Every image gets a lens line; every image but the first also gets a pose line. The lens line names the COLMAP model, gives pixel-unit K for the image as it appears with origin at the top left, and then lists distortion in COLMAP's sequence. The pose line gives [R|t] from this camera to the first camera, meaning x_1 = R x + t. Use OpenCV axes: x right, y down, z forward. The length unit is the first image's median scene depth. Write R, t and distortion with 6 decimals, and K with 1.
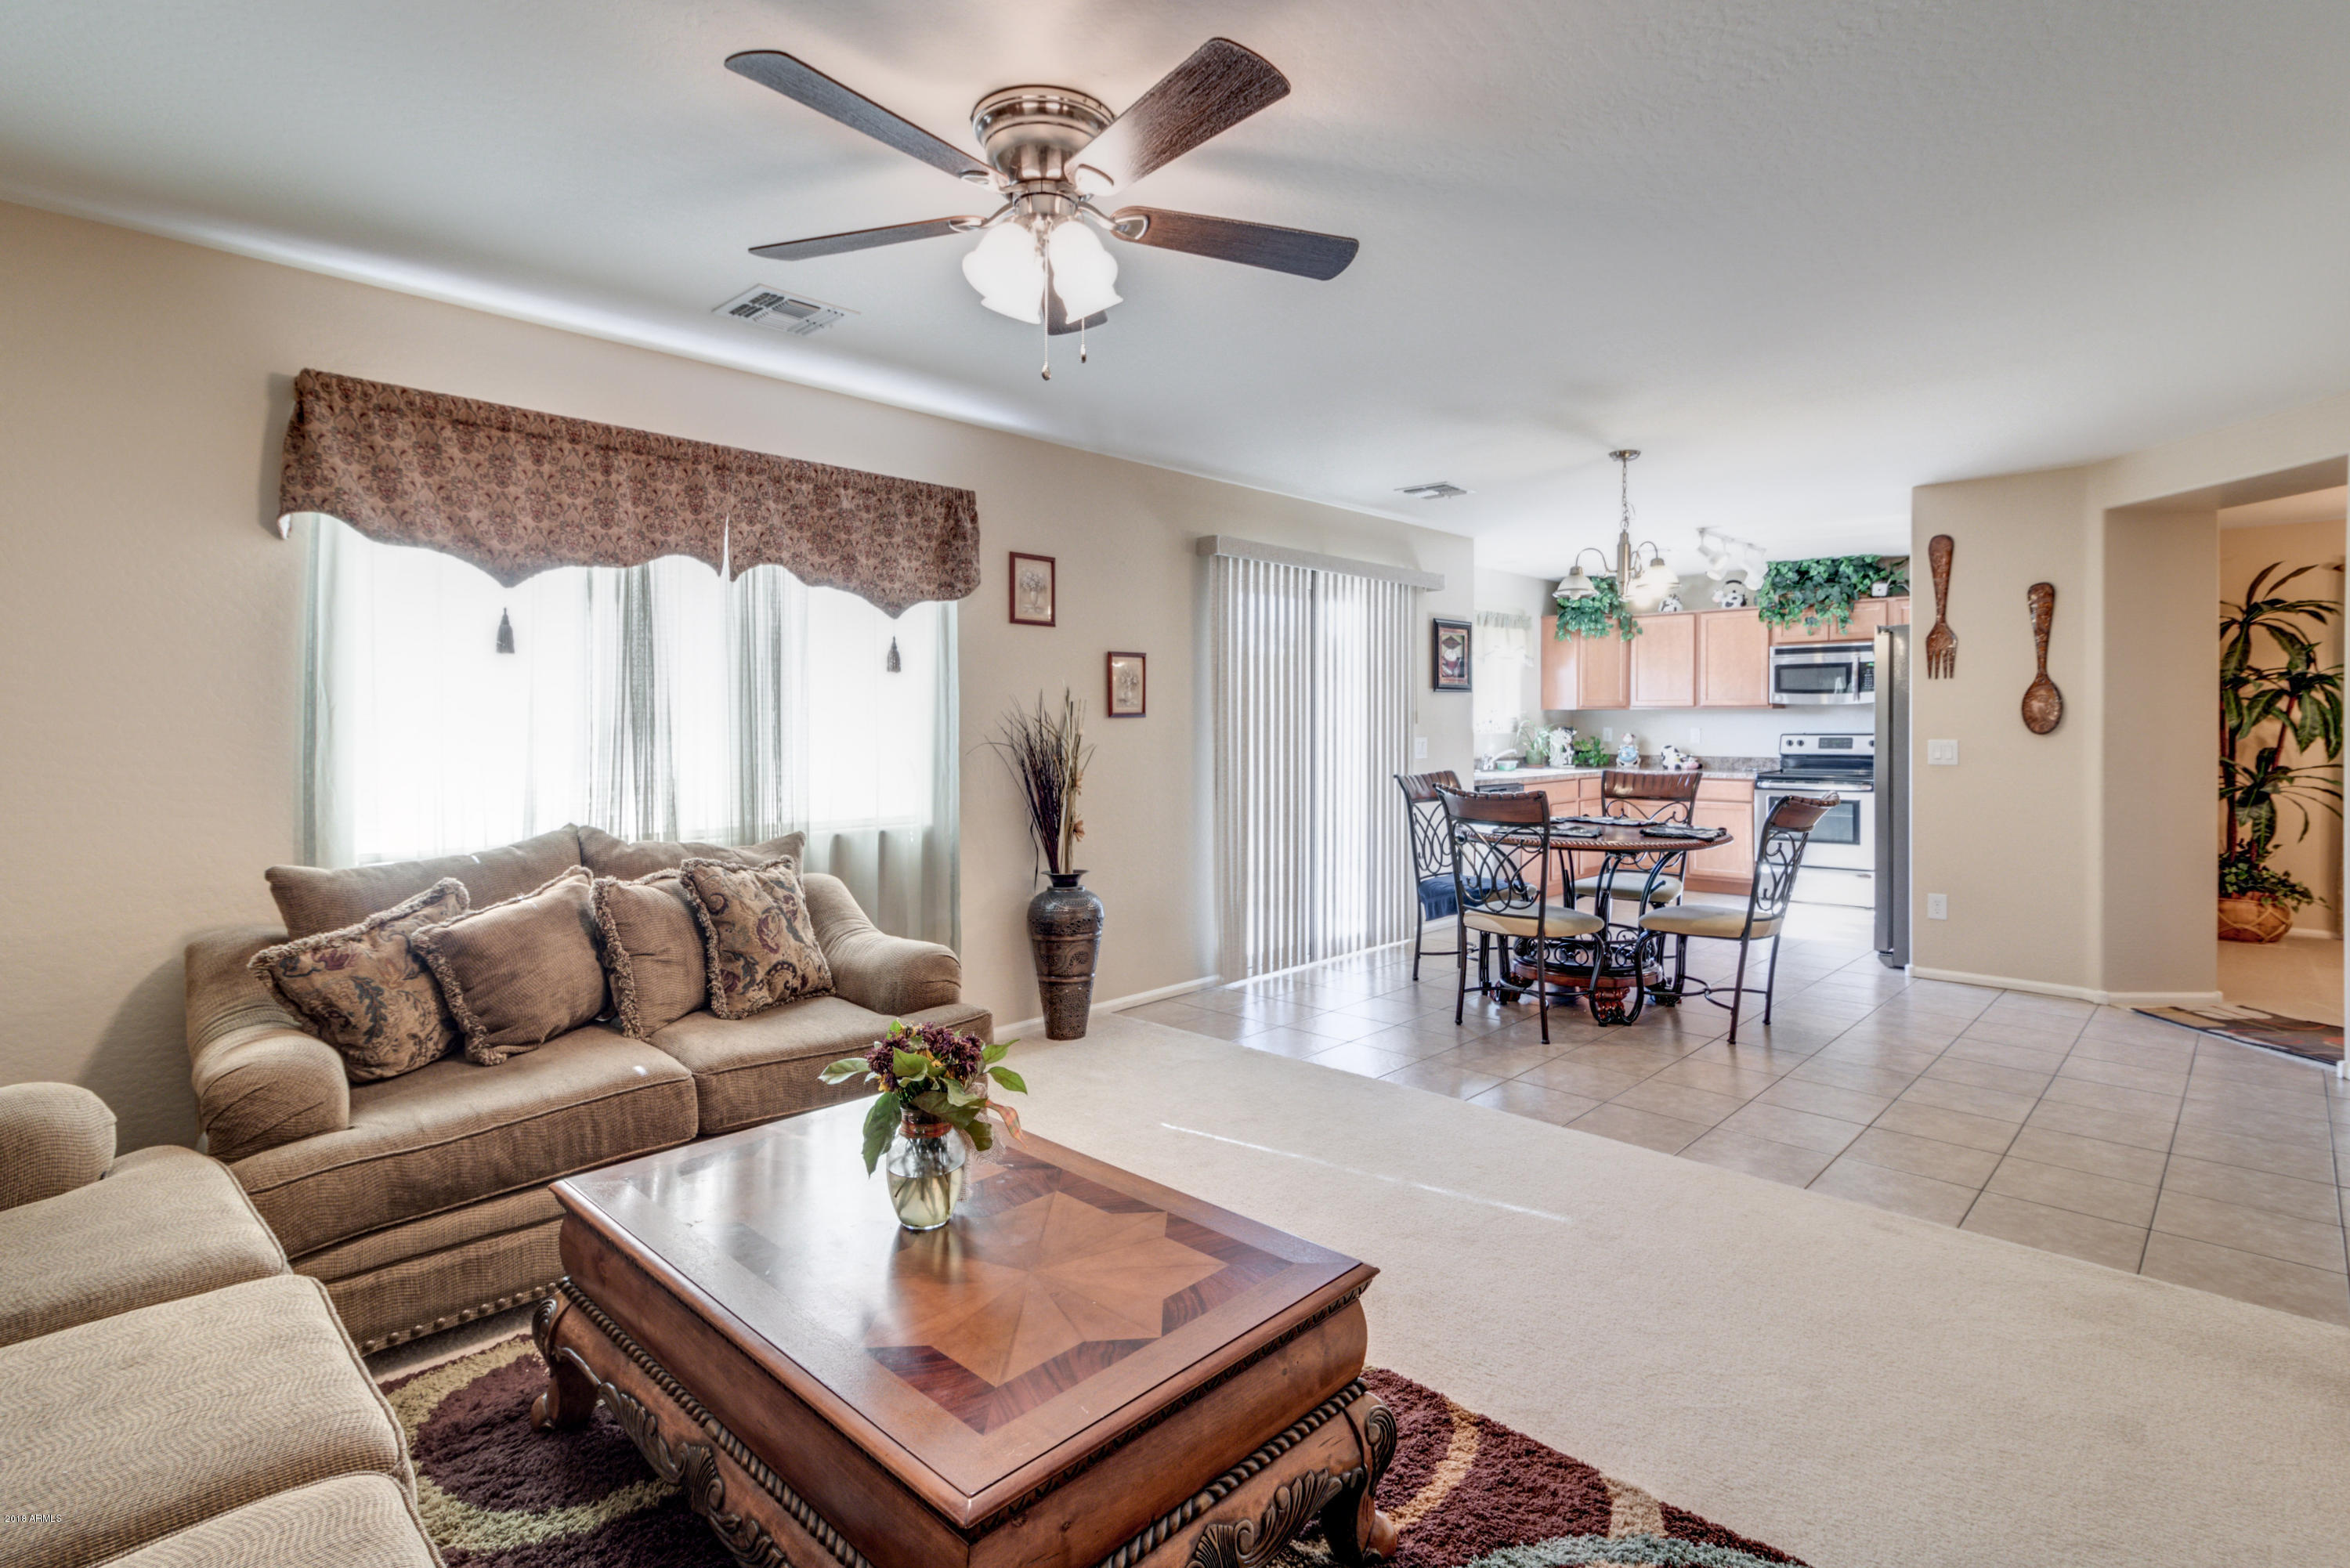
lens RADIAL K [[1126.2, 0, 1206.4], [0, 1126.2, 725.6], [0, 0, 1]] dist [0.002413, 0.000256]
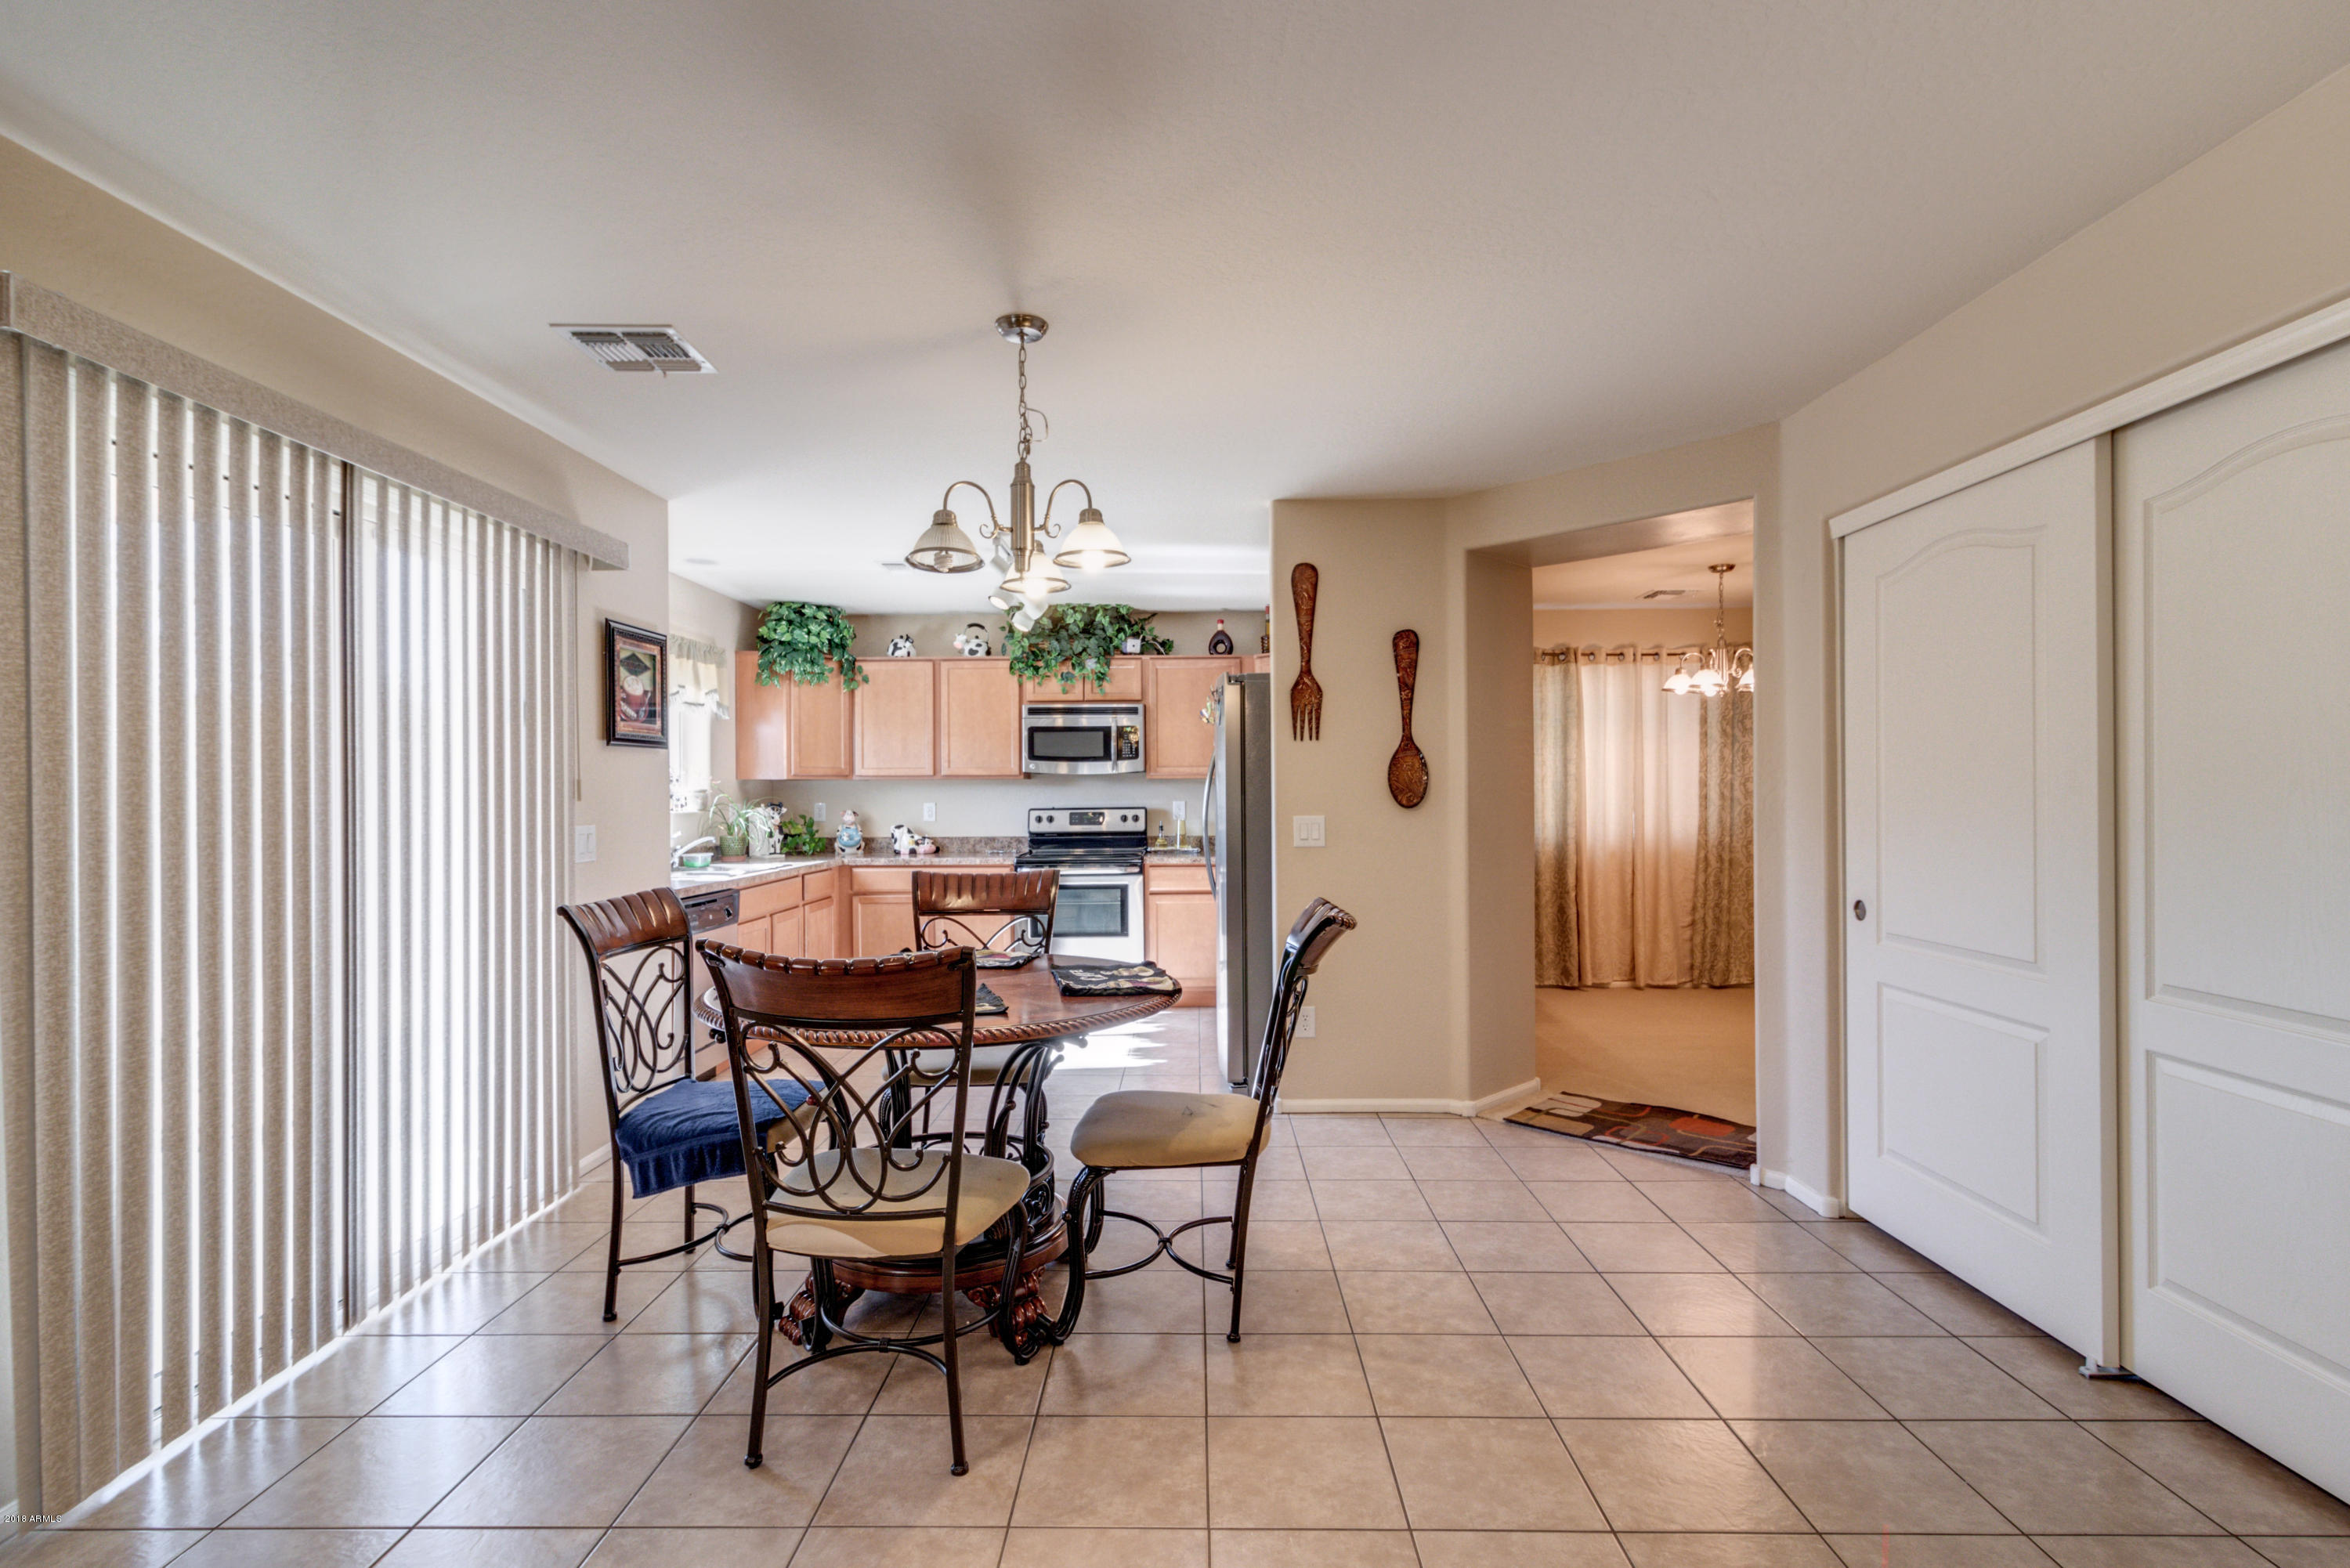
lens RADIAL K [[1103.6, 0, 1161.4], [0, 1103.6, 796.0], [0, 0, 1]] dist [0.005019, -0.000365]
pose [[0.745062, -0.006254, 0.666966, 0.030133], [0.008255, 0.999966, 0.000156, -0.001689], [-0.666945, 0.005390, 0.745088, 0.330853]]
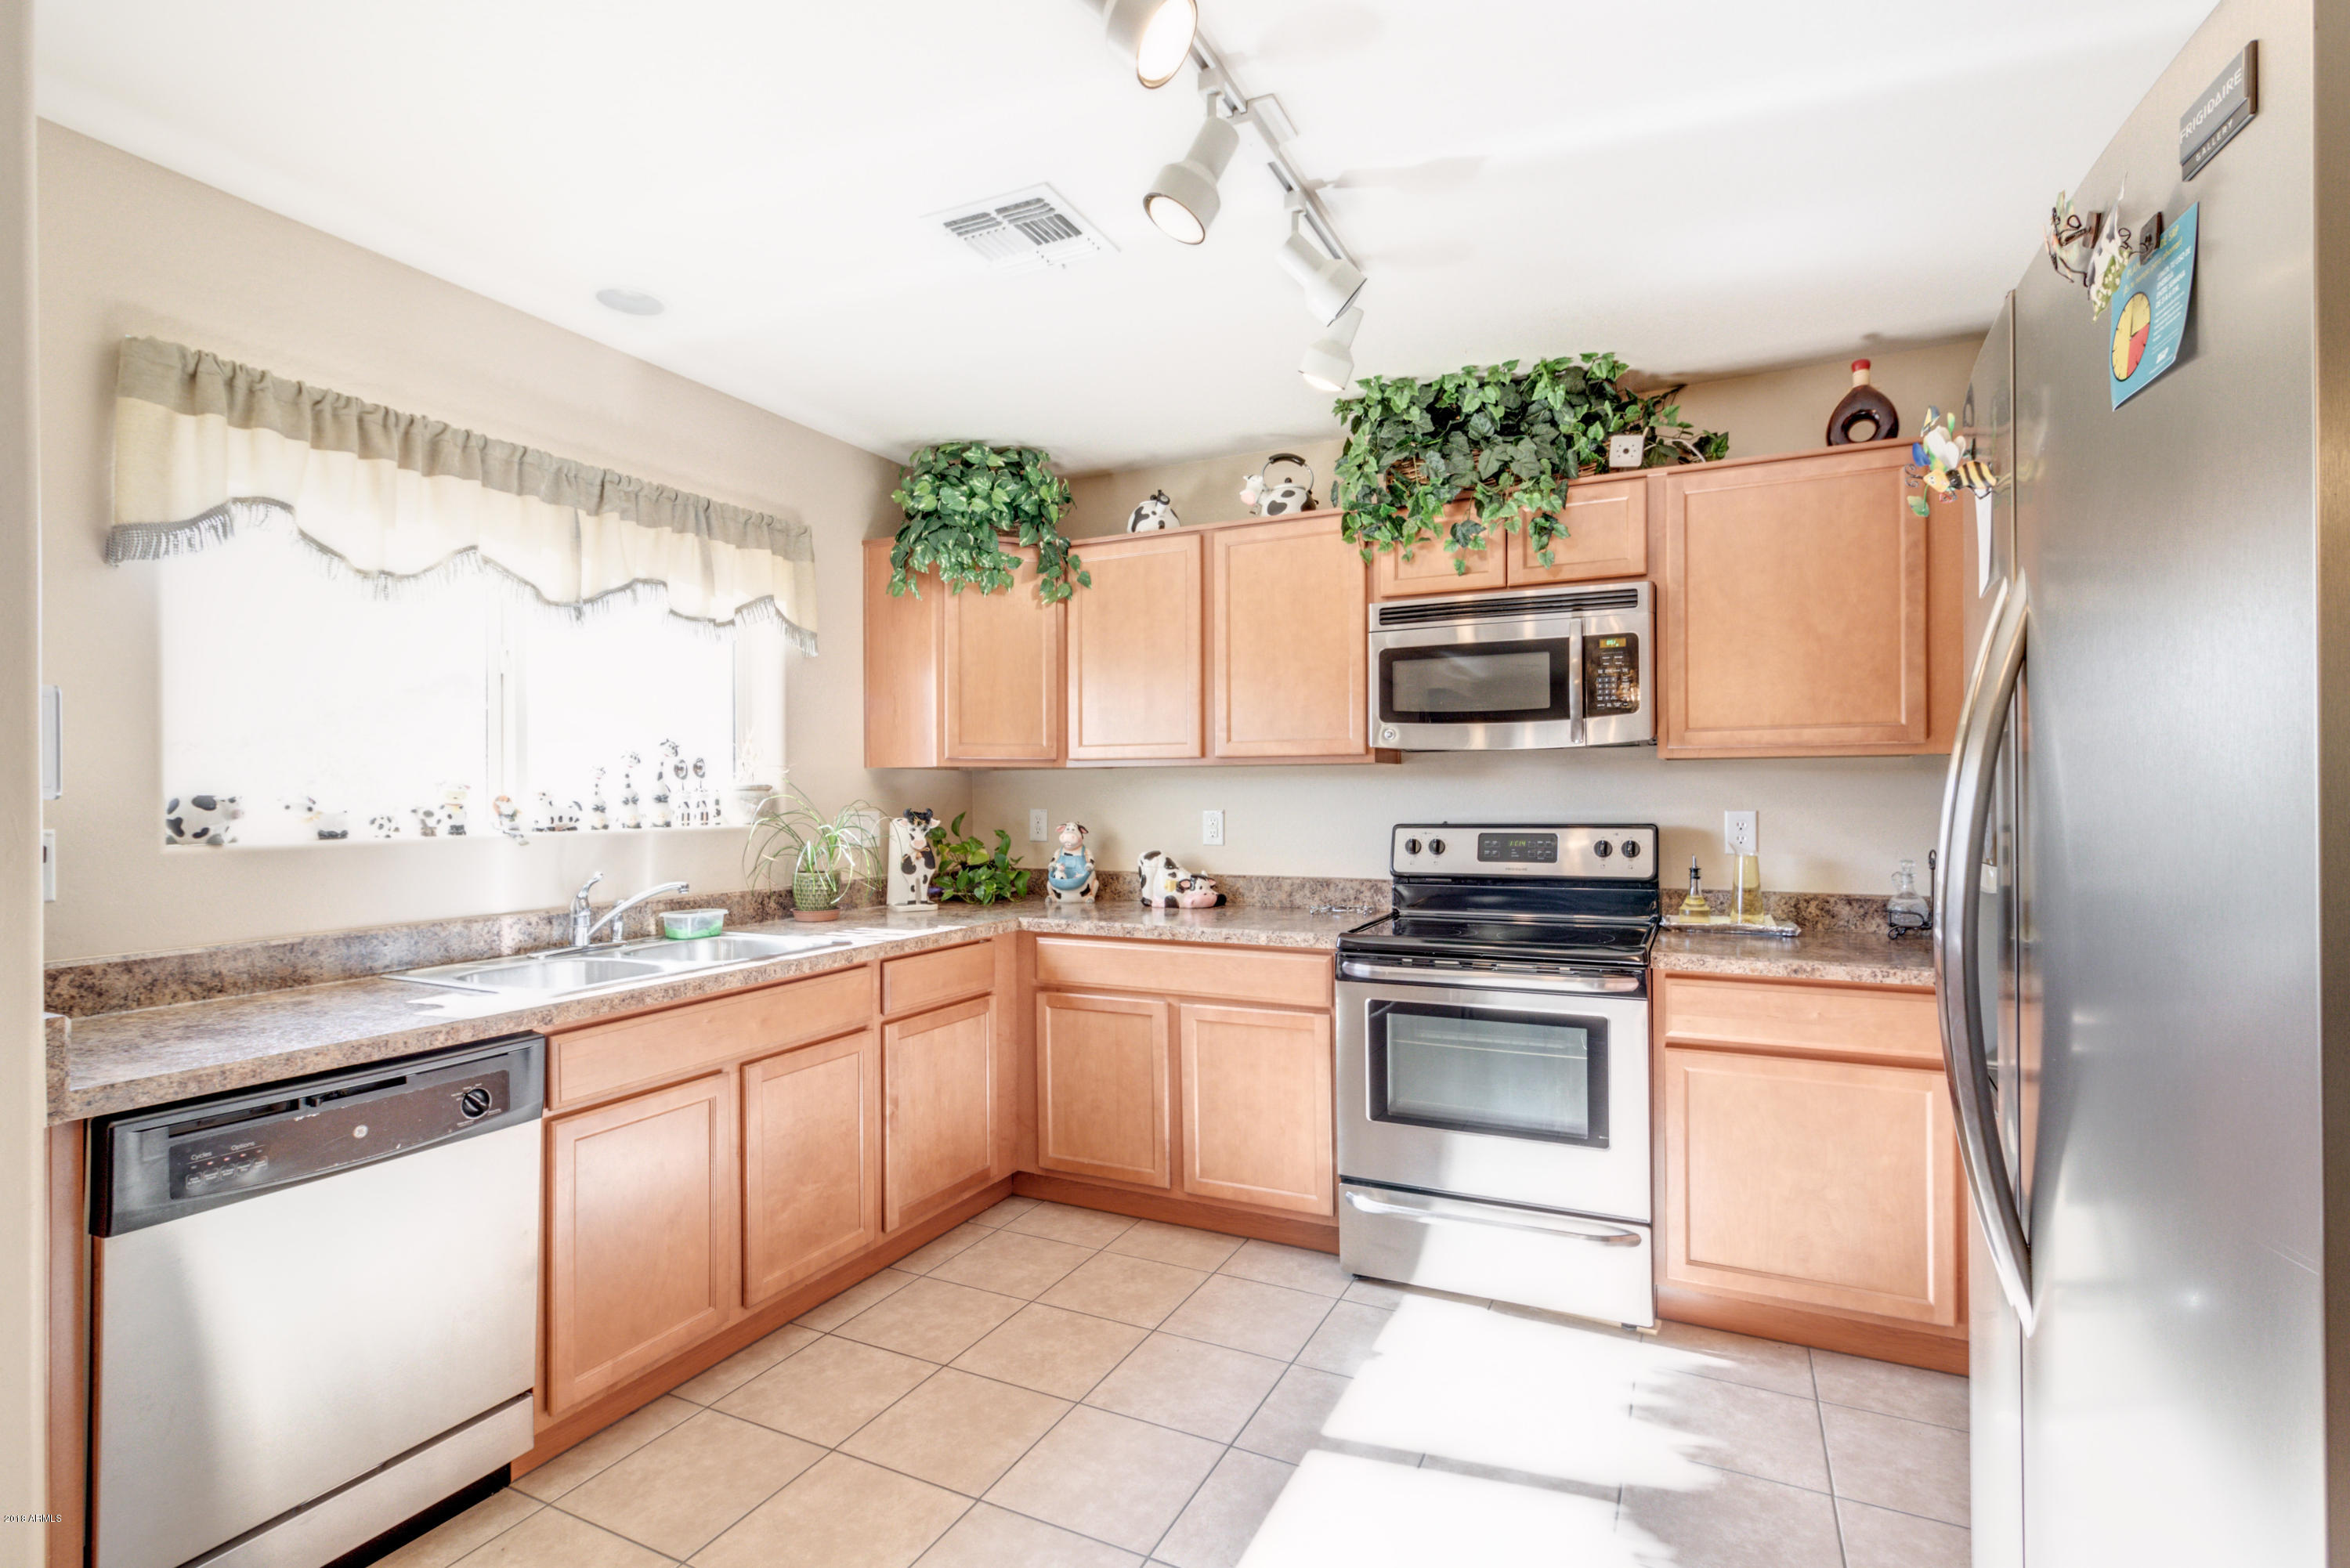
lens RADIAL K [[1078.0, 0, 1184.8], [0, 1078.0, 789.8], [0, 0, 1]] dist [0.002931, 0.000226]
pose [[0.955023, -0.004058, 0.296503, 0.338886], [0.006130, 0.999963, -0.006056, -0.003635], [-0.296468, 0.007601, 0.955013, 0.683933]]
